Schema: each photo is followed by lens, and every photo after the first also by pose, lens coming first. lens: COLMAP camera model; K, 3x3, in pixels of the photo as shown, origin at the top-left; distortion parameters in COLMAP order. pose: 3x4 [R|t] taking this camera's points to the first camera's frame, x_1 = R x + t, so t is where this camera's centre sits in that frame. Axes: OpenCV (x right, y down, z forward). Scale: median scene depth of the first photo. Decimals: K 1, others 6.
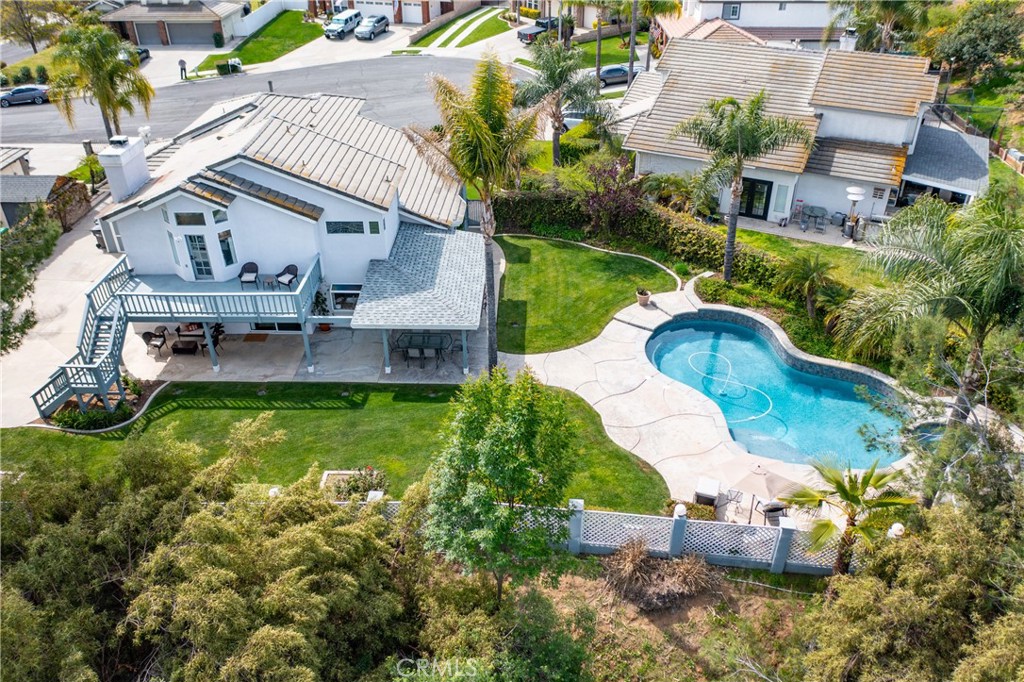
lens RADIAL K [[816.7, 0, 513.2], [0, 816.7, 338.3], [0, 0, 1]] dist [-0.000495, -0.009901]
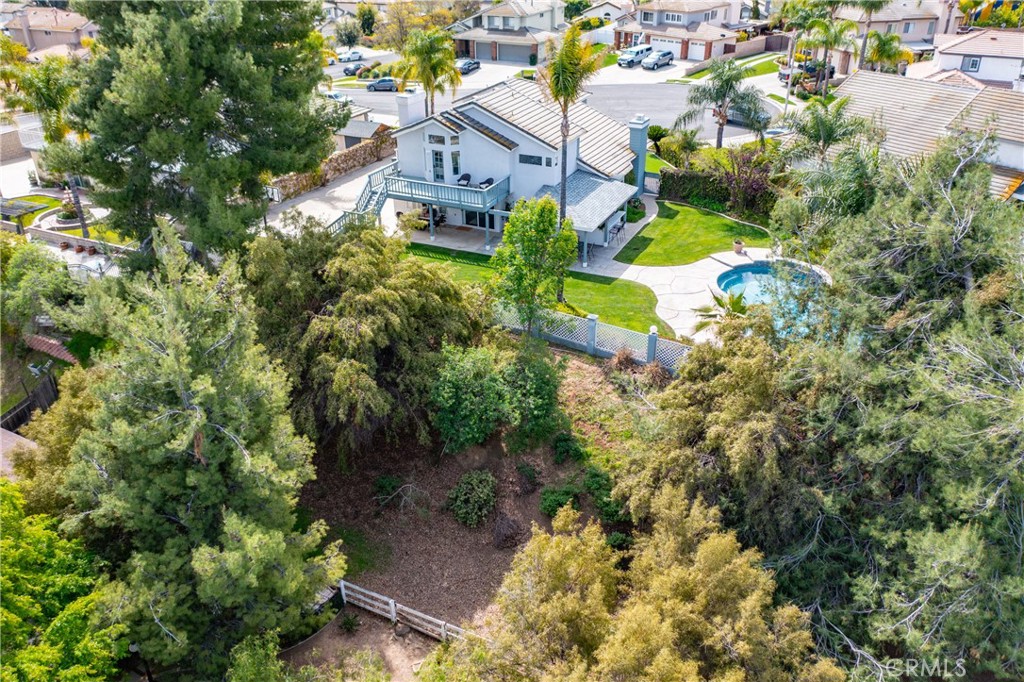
lens RADIAL K [[816.7, 0, 511.4], [0, 816.7, 343.0], [0, 0, 1]] dist [-0.000495, -0.009901]
pose [[0.914120, 0.196677, -0.354546, 0.330353], [-0.216194, 0.976222, -0.015869, 0.205642], [0.342994, 0.091157, 0.934904, -0.341298]]
